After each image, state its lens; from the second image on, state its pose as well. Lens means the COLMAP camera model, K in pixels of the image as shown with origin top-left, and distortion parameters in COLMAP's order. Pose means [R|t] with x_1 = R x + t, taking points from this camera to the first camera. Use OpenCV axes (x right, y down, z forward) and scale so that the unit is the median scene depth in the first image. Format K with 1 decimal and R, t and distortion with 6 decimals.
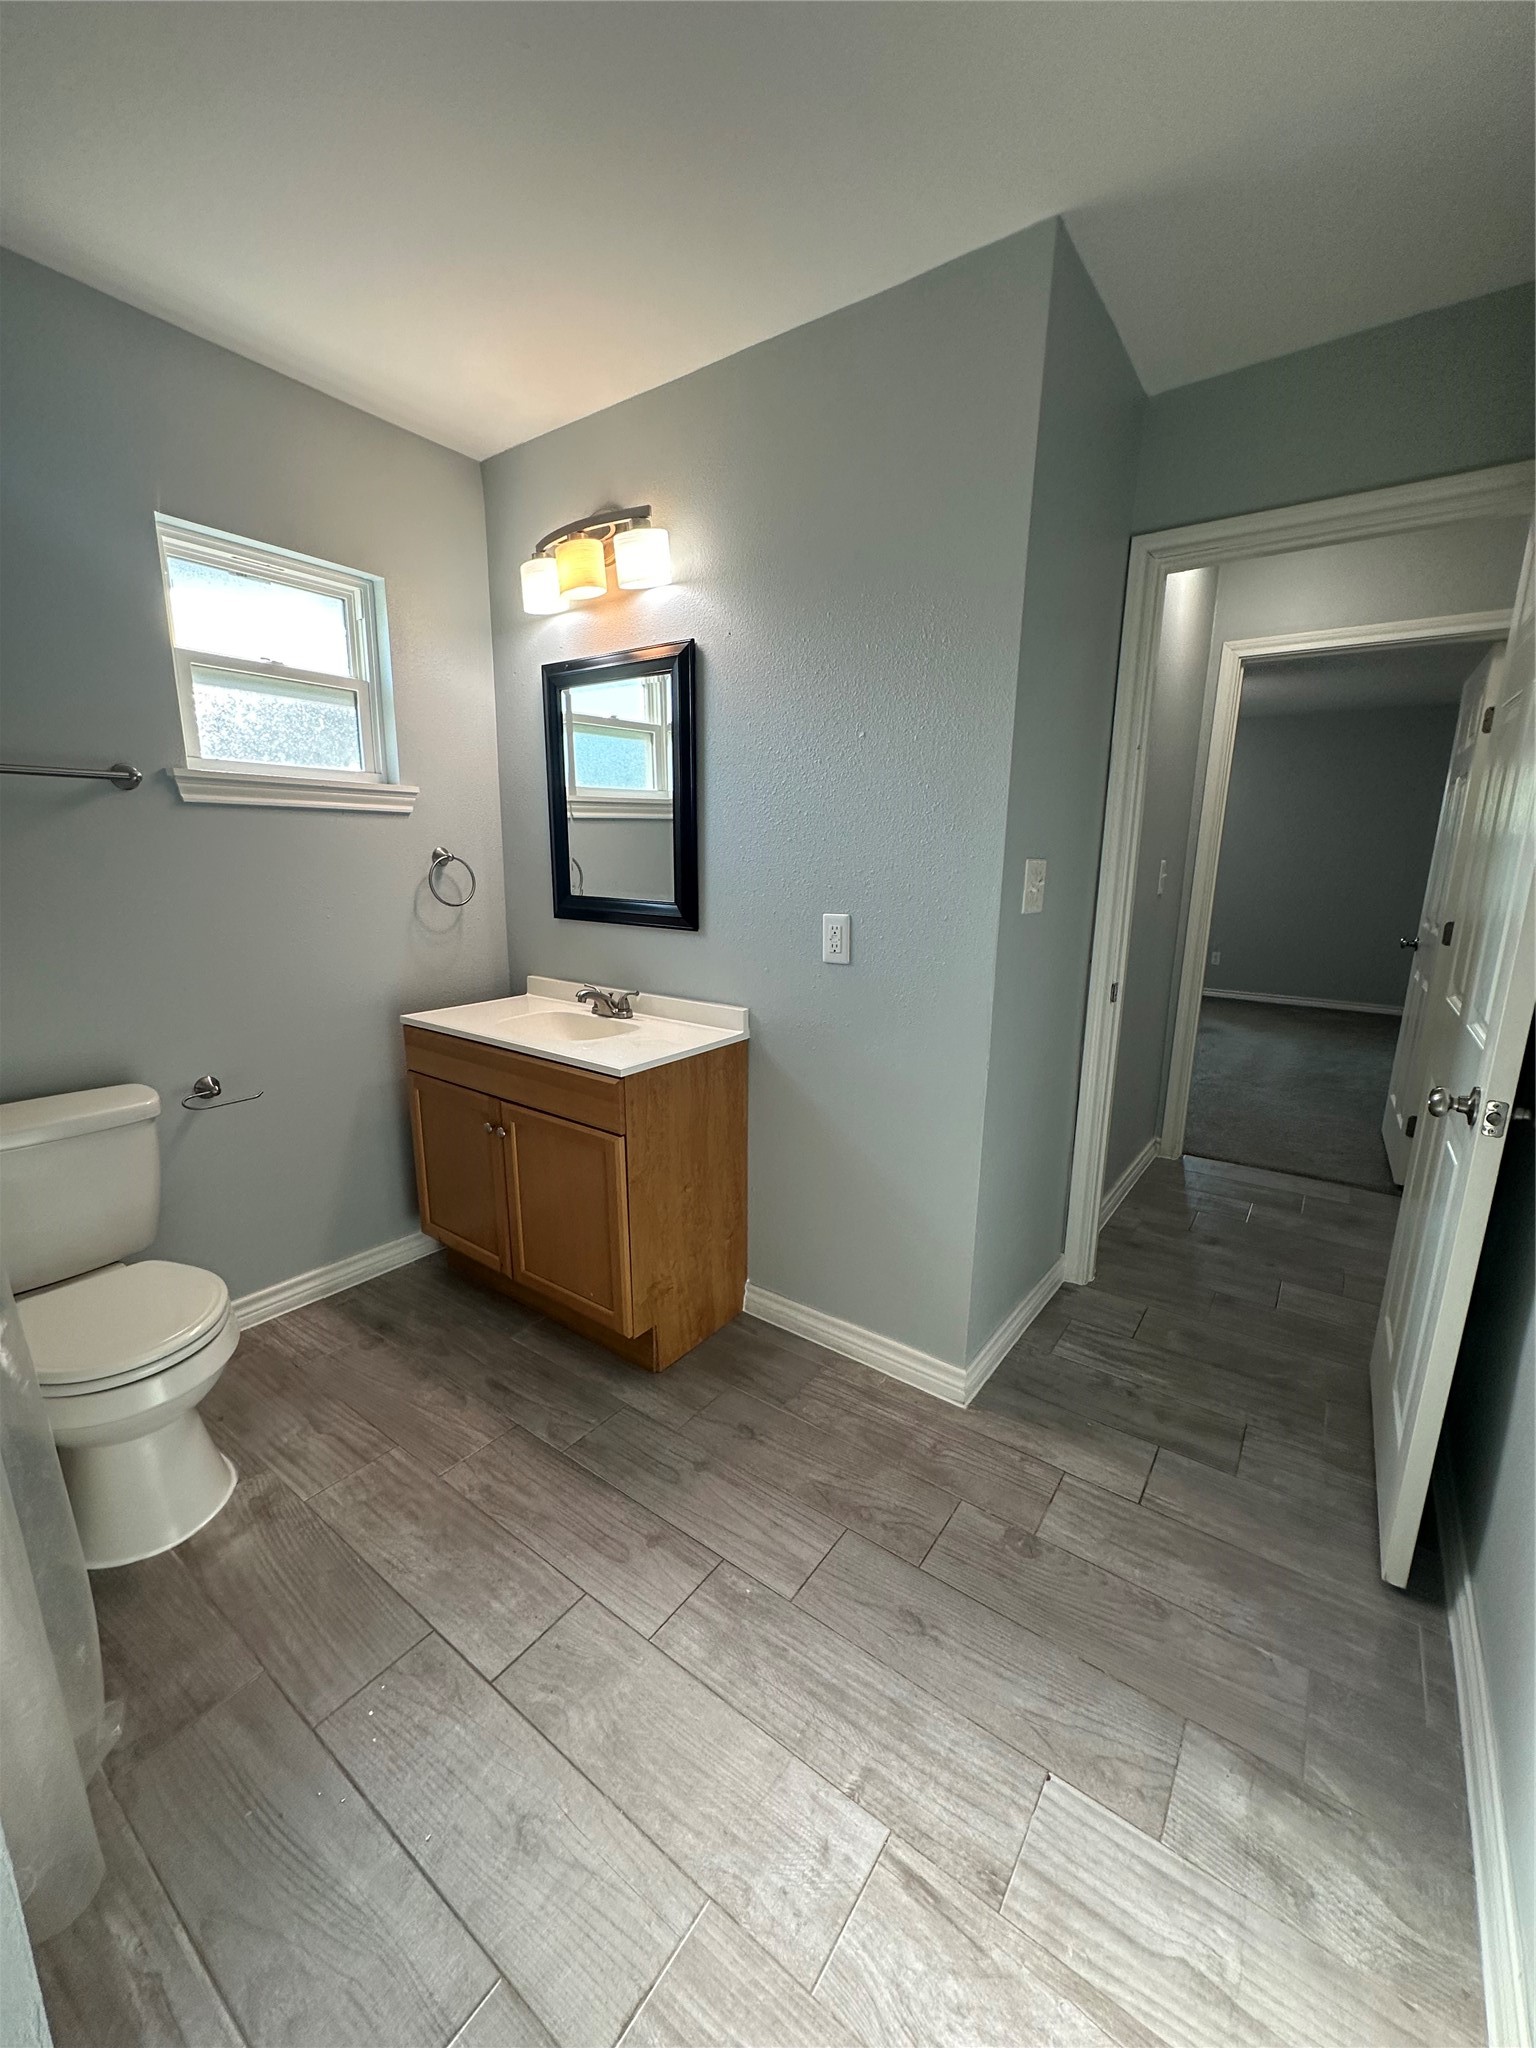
lens RADIAL K [[822.3, 0, 768.0], [0, 822.3, 1024.0], [0, 0, 1]] dist [0.001827, 0.000089]
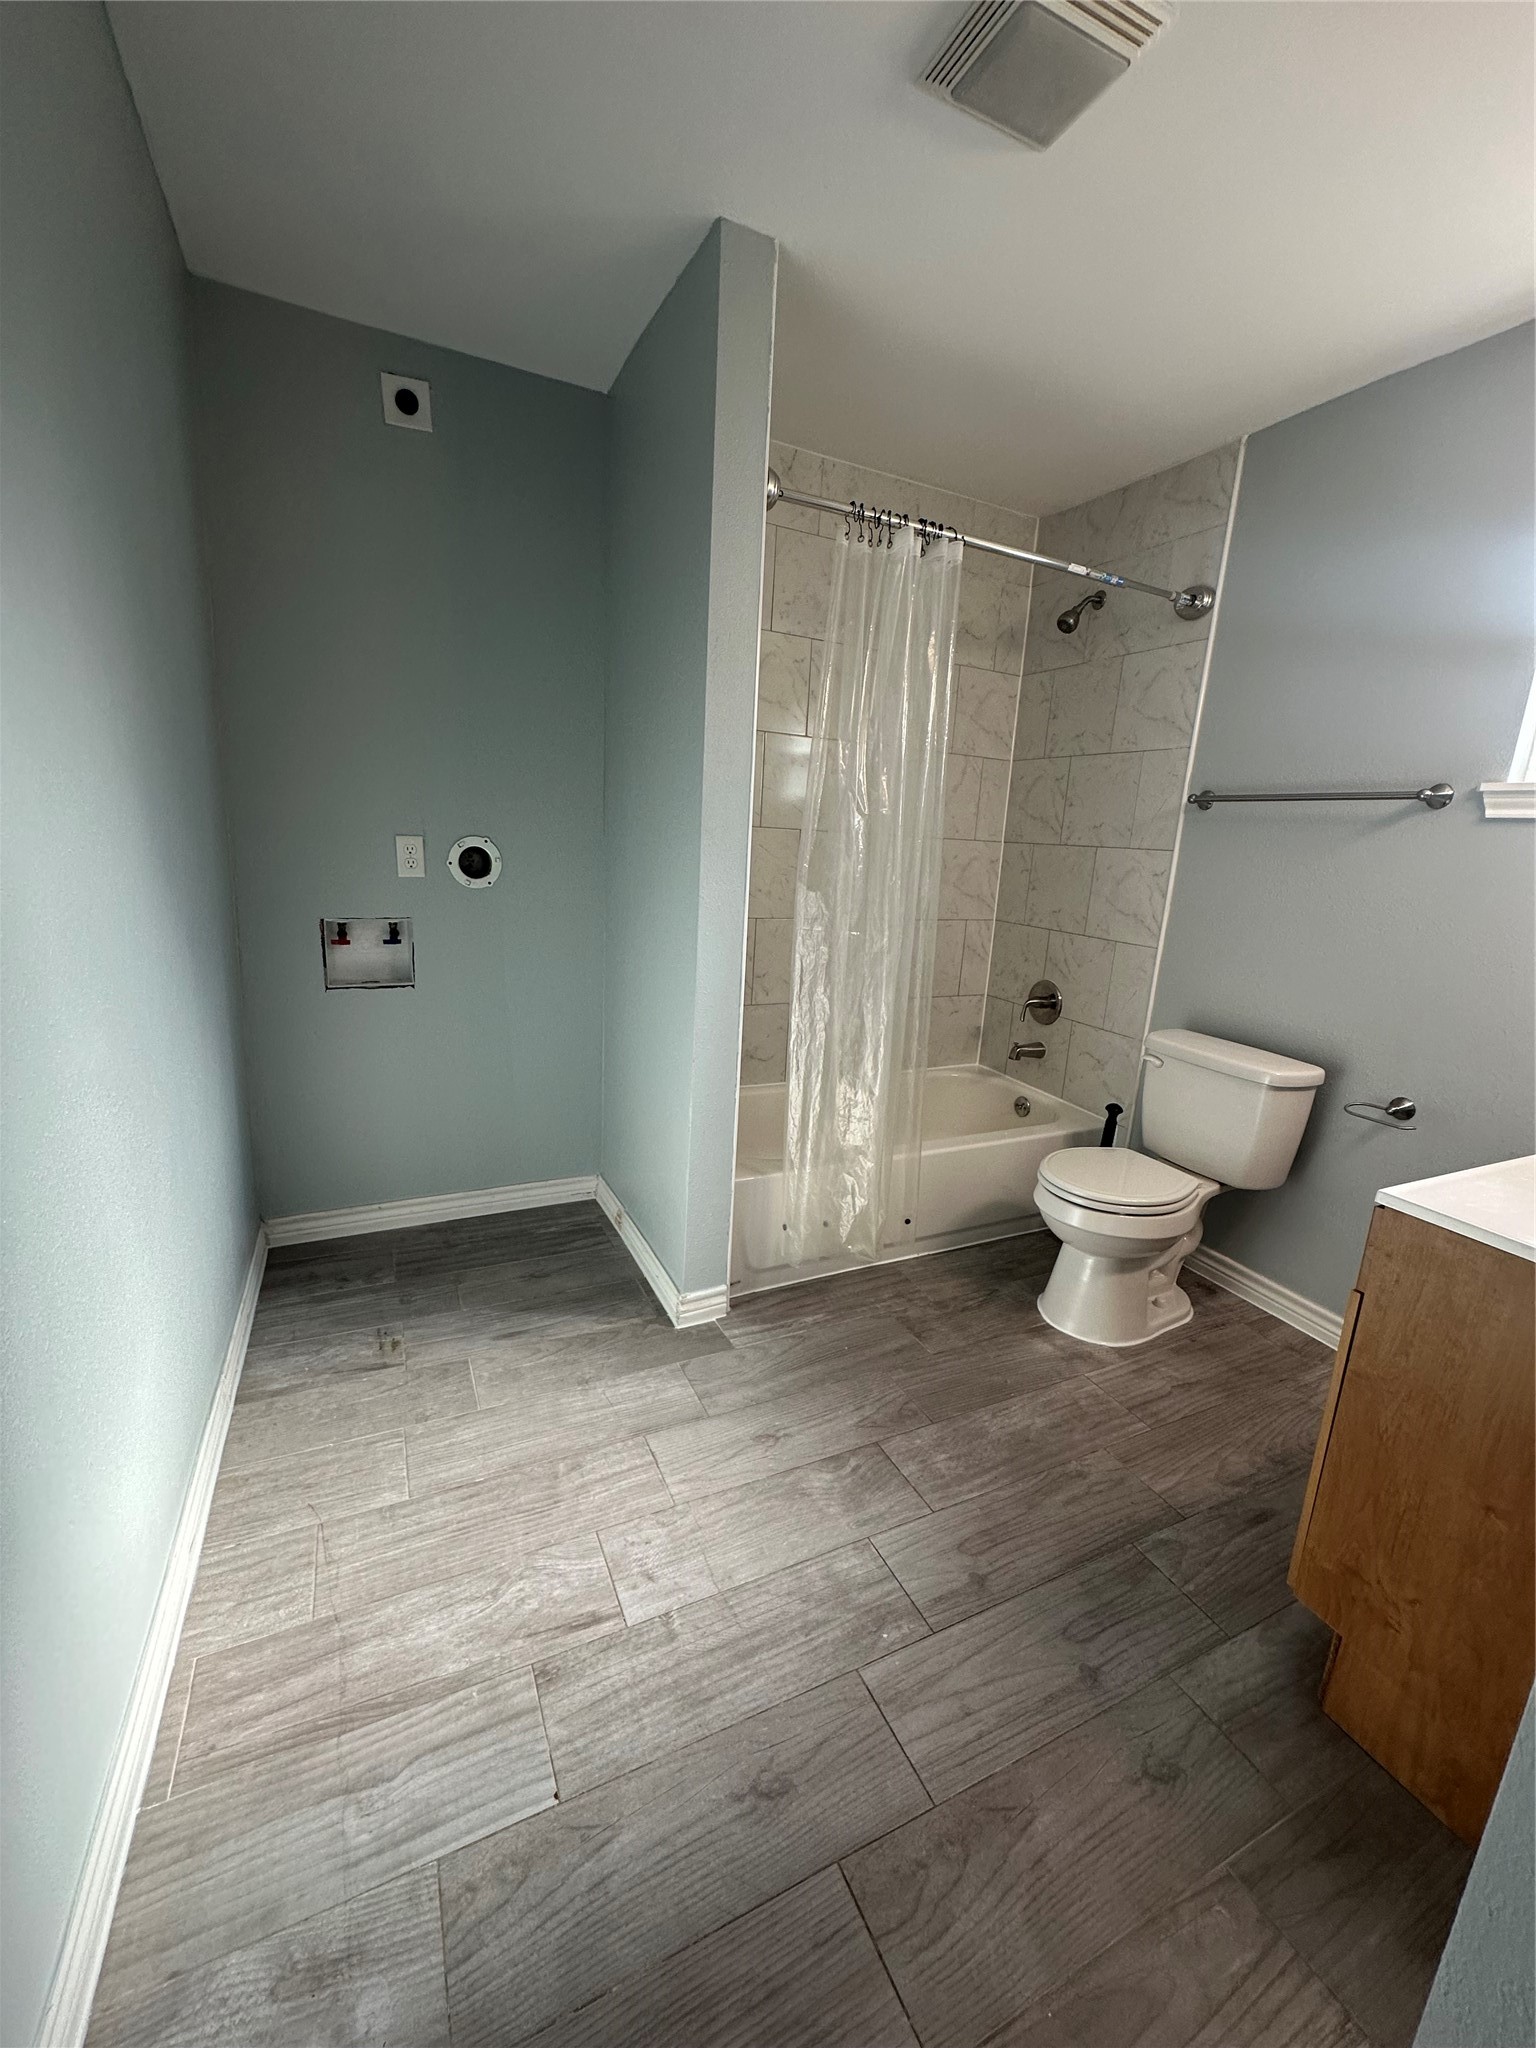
lens RADIAL K [[822.3, 0, 768.0], [0, 822.3, 1024.0], [0, 0, 1]] dist [0.001827, 0.000089]
pose [[-0.474069, 0.152669, -0.867151, 0.814070], [-0.253345, 0.919553, 0.300398, -0.189689], [0.843252, 0.362098, -0.397254, 1.142839]]
